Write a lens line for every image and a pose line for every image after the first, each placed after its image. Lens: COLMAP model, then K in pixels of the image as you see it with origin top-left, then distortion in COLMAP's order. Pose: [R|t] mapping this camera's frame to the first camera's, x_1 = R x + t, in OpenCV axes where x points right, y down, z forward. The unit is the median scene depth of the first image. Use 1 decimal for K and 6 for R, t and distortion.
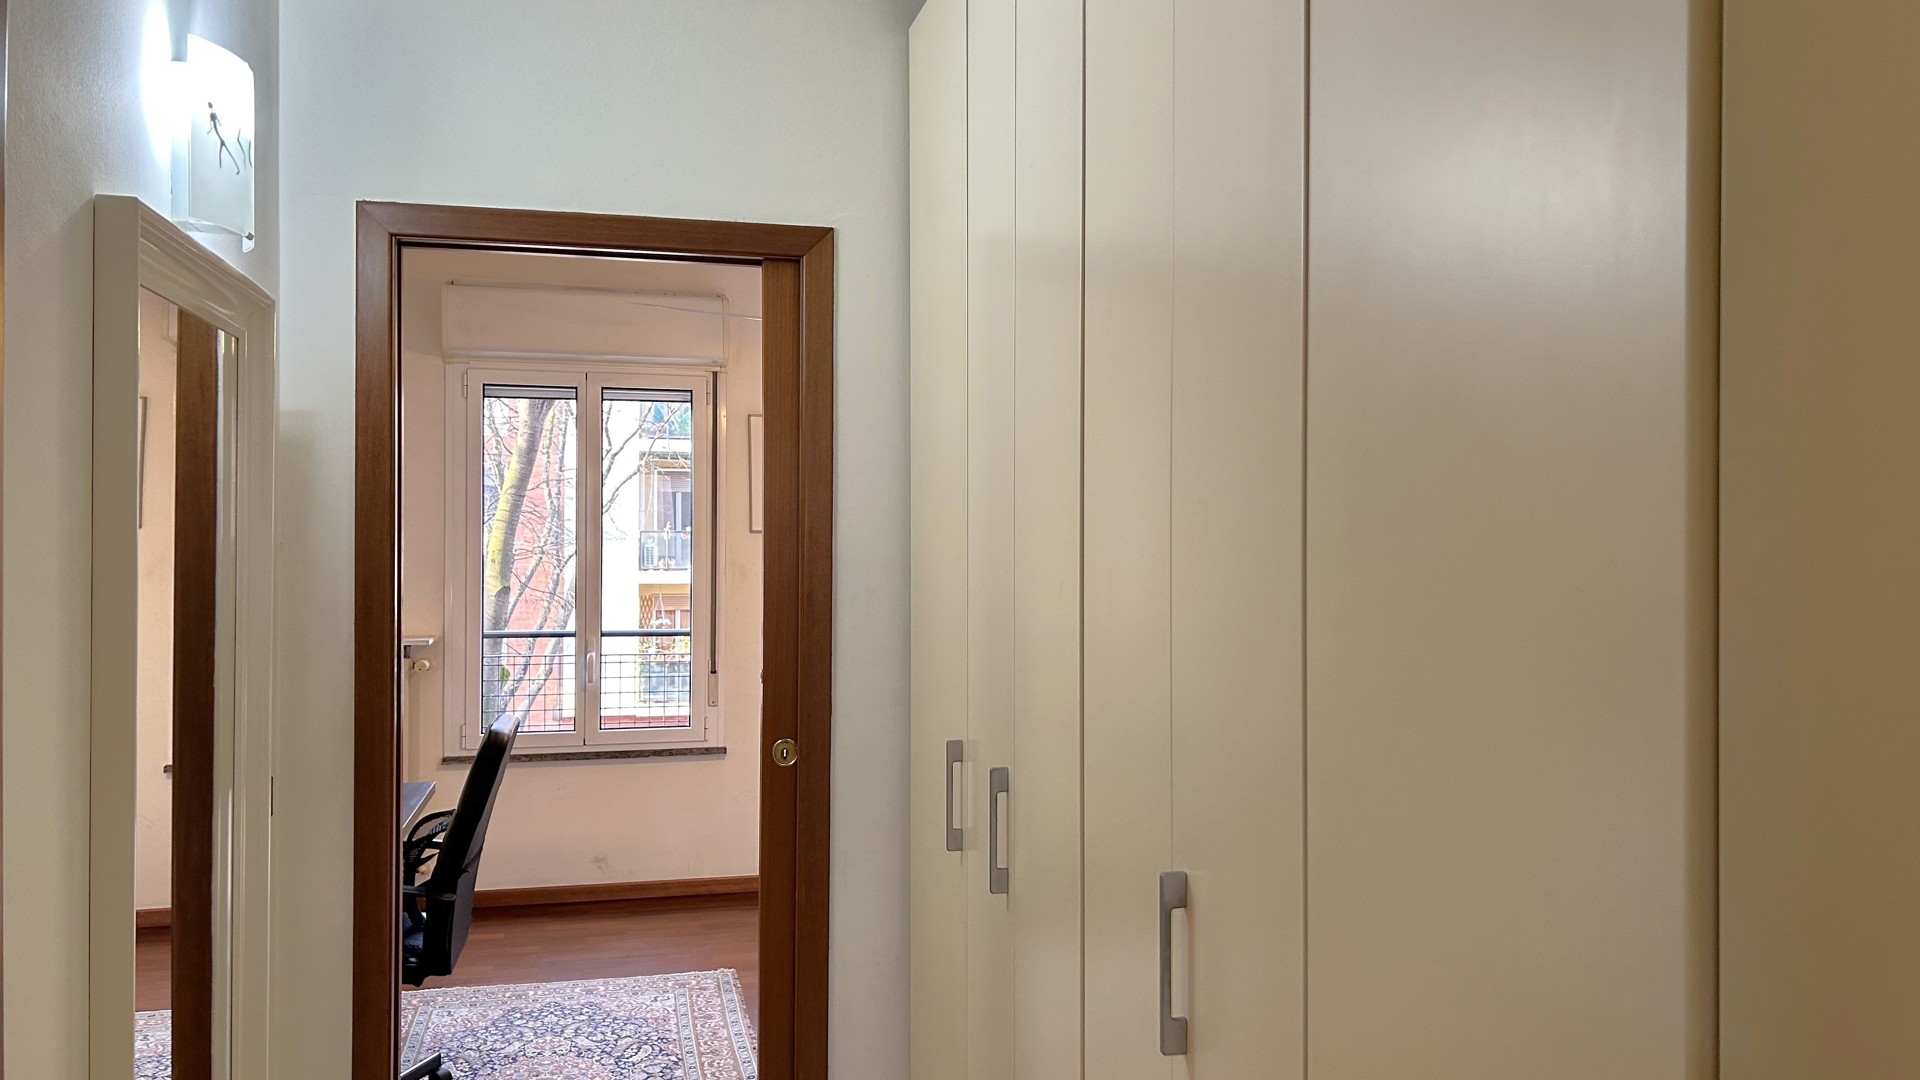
lens RADIAL K [[1439.6, 0, 968.0], [0, 1439.6, 540.9], [0, 0, 1]] dist [0.096283, -0.140211]
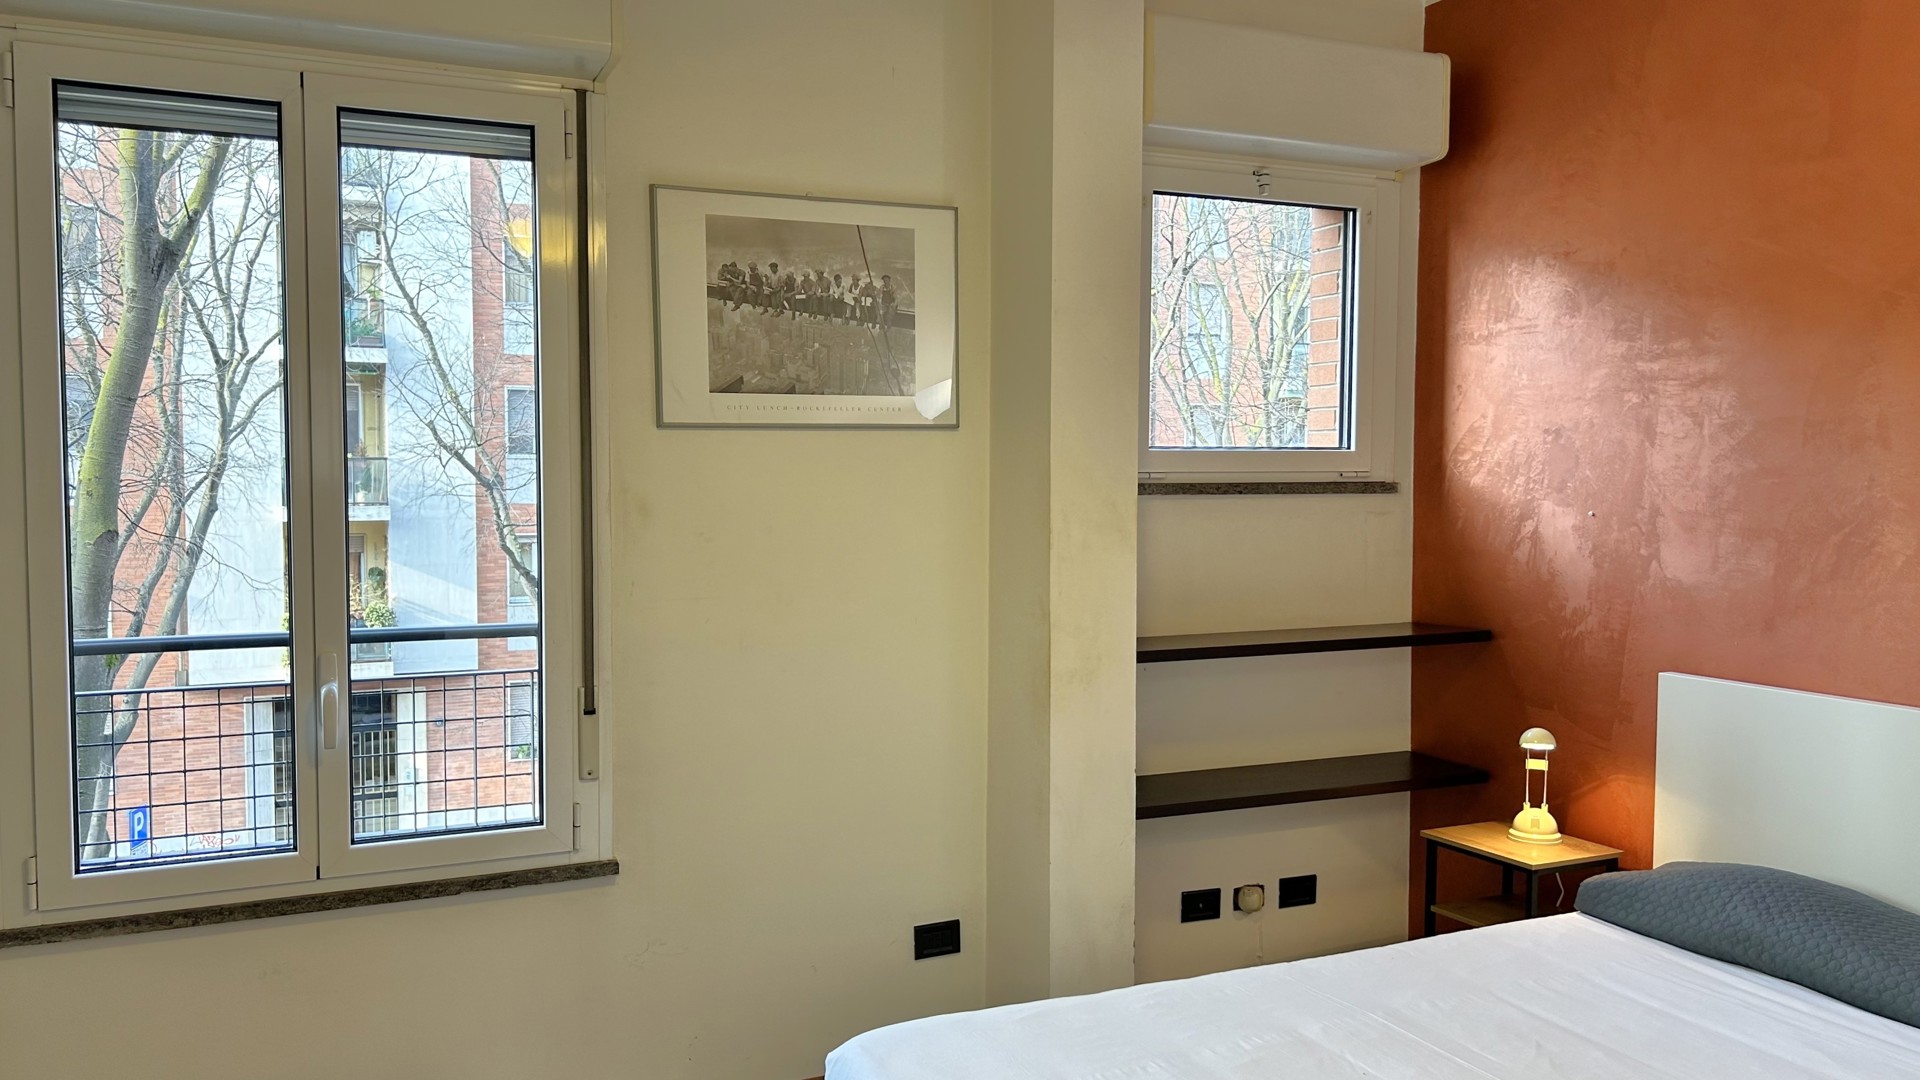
lens RADIAL K [[1501.0, 0, 961.3], [0, 1501.0, 550.5], [0, 0, 1]] dist [0.015131, -0.004607]
pose [[0.978360, -0.014983, 0.206365, -0.156606], [0.003992, 0.998556, 0.053577, 0.009530], [-0.206870, -0.051594, 0.977007, 0.476826]]
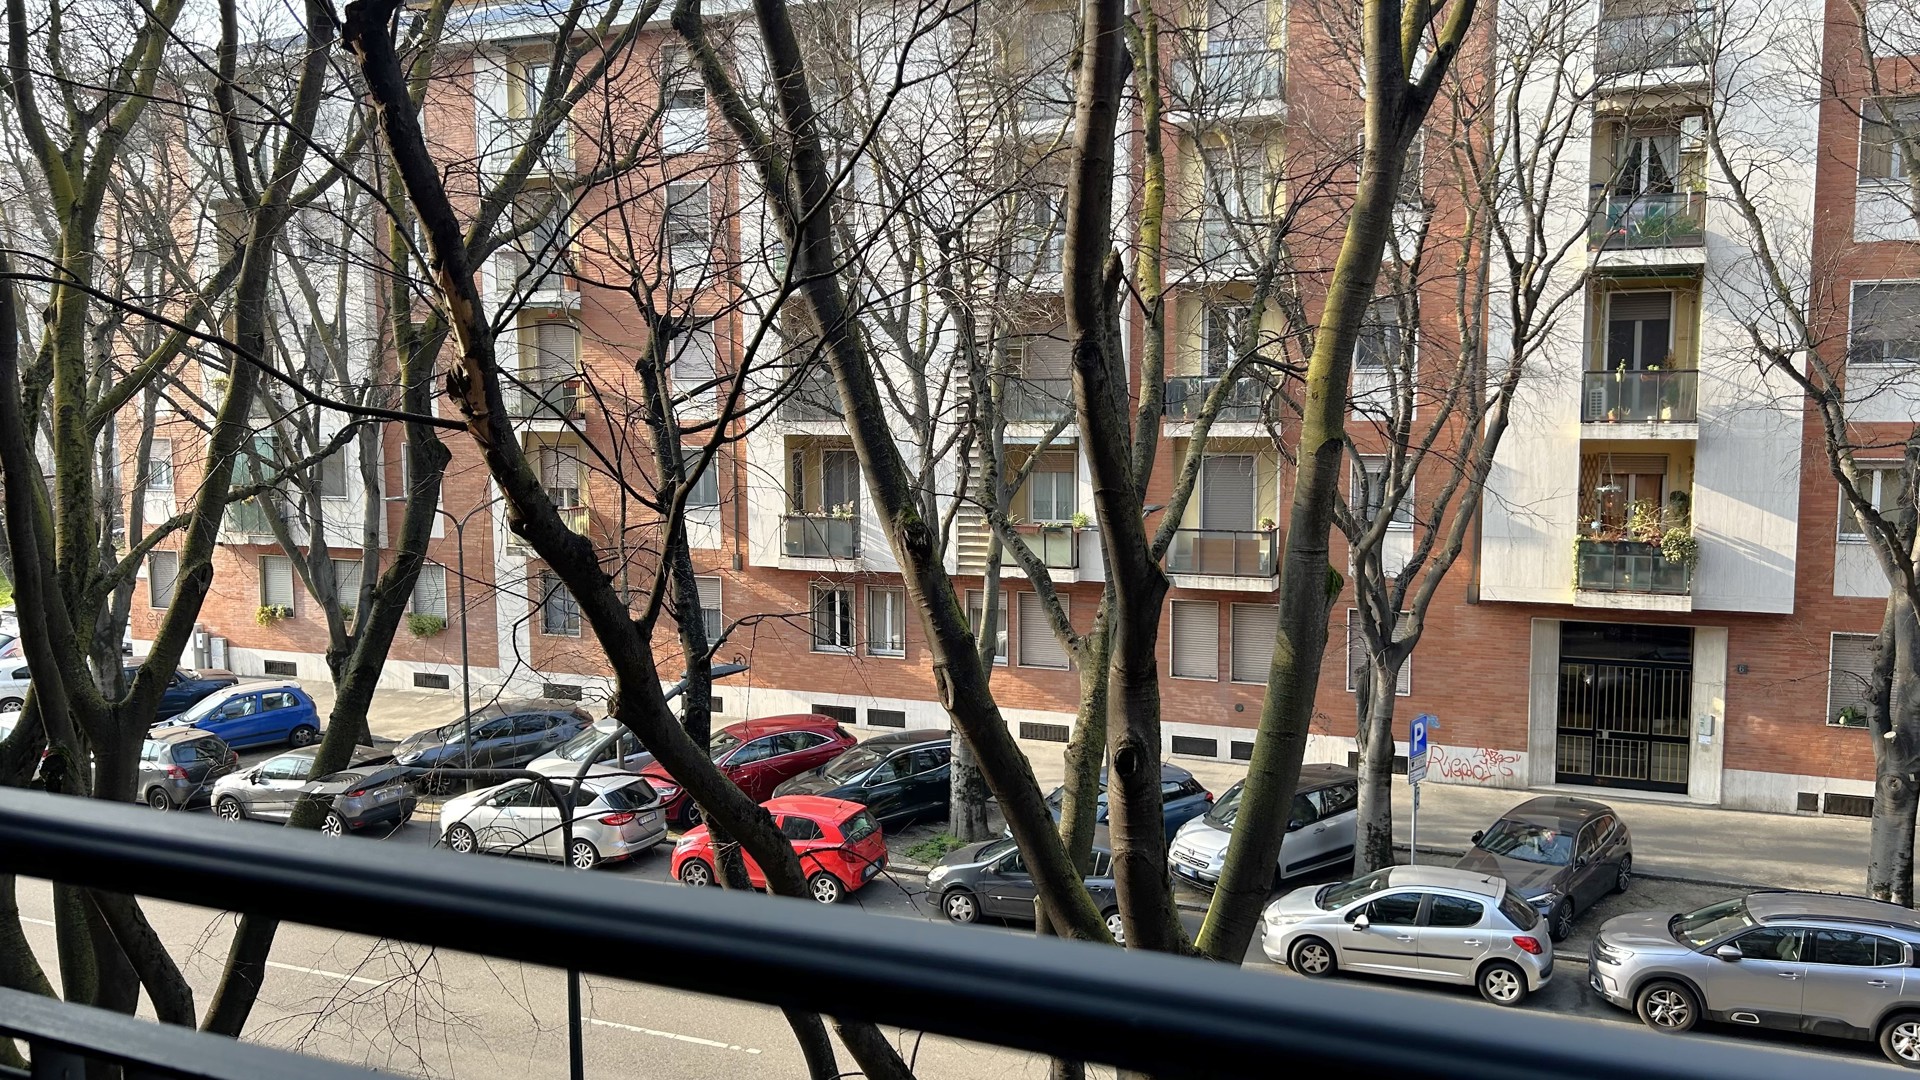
lens RADIAL K [[1458.5, 0, 950.3], [0, 1458.5, 561.0], [0, 0, 1]] dist [-0.002927, -0.002597]
pose [[0.806982, 0.052470, -0.588241, -0.201613], [0.014101, 0.994050, 0.108012, 0.029324], [0.590408, -0.095458, 0.801440, 0.916556]]
